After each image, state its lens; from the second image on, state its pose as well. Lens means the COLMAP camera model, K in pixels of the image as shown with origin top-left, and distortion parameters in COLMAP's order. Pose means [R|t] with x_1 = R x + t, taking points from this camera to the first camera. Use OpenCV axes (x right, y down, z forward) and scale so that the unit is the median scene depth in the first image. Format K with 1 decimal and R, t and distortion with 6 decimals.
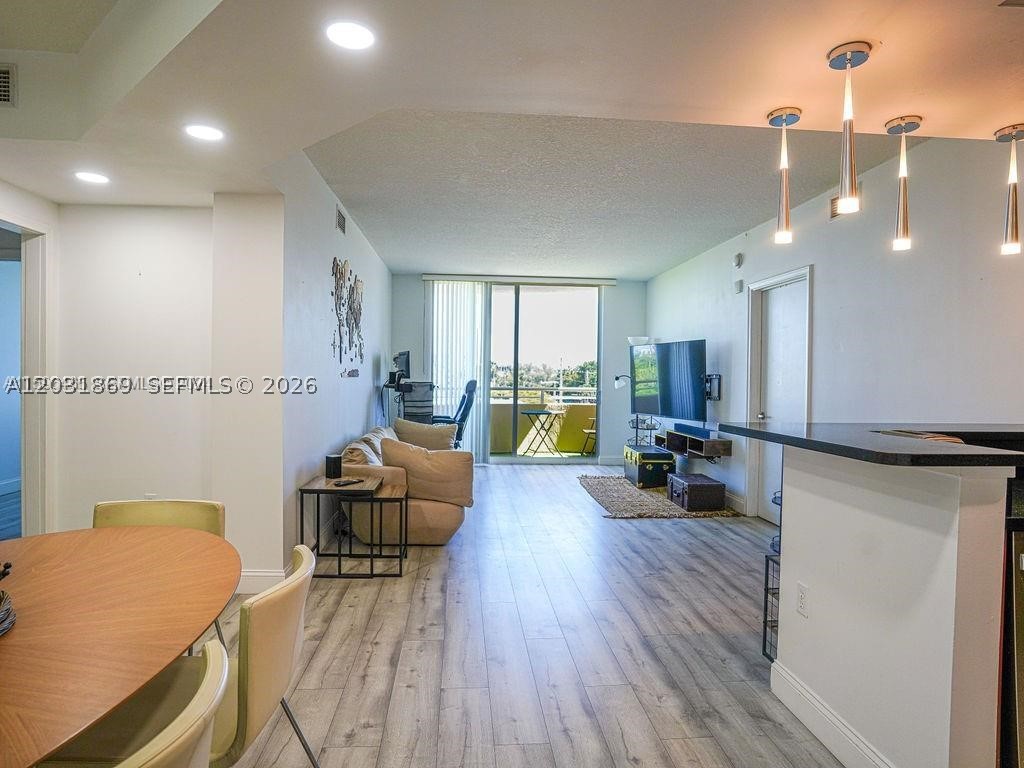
lens RADIAL K [[593.6, 0, 512.1], [0, 593.6, 381.0], [0, 0, 1]] dist [-0.052372, 0.009186]
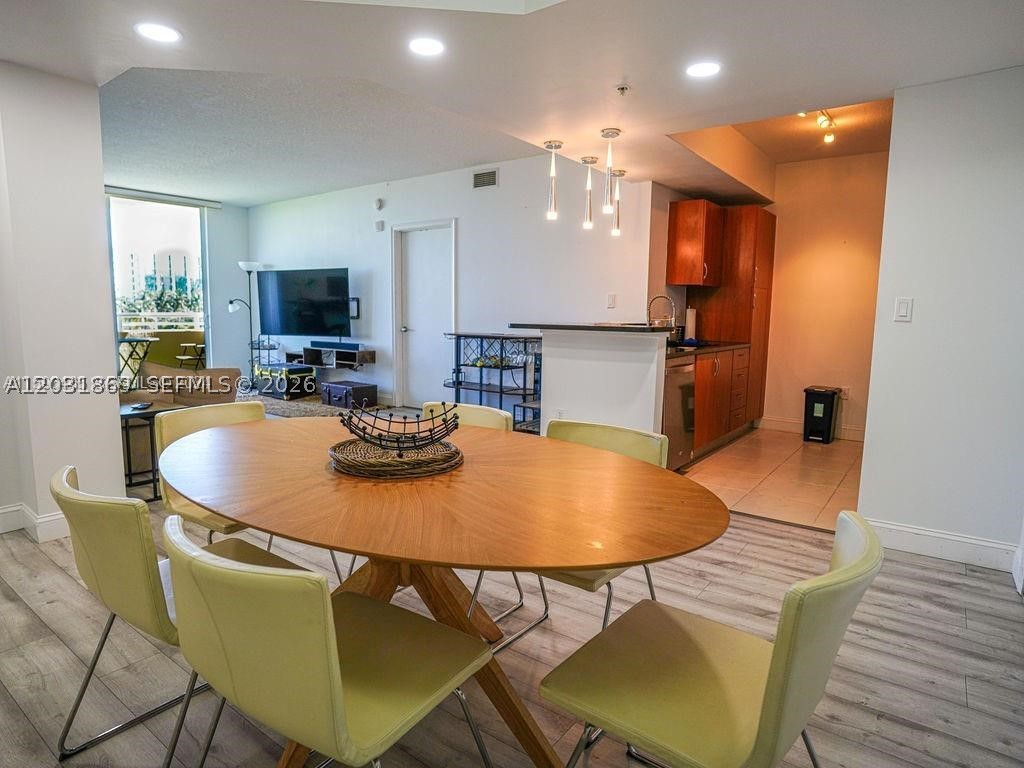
lens RADIAL K [[593.6, 0, 505.8], [0, 593.6, 382.0], [0, 0, 1]] dist [-0.052372, 0.009186]
pose [[0.665018, -0.095982, 0.740634, -0.391069], [0.003690, 0.992117, 0.125259, 0.010650], [-0.746819, -0.080567, 0.660130, -0.043887]]
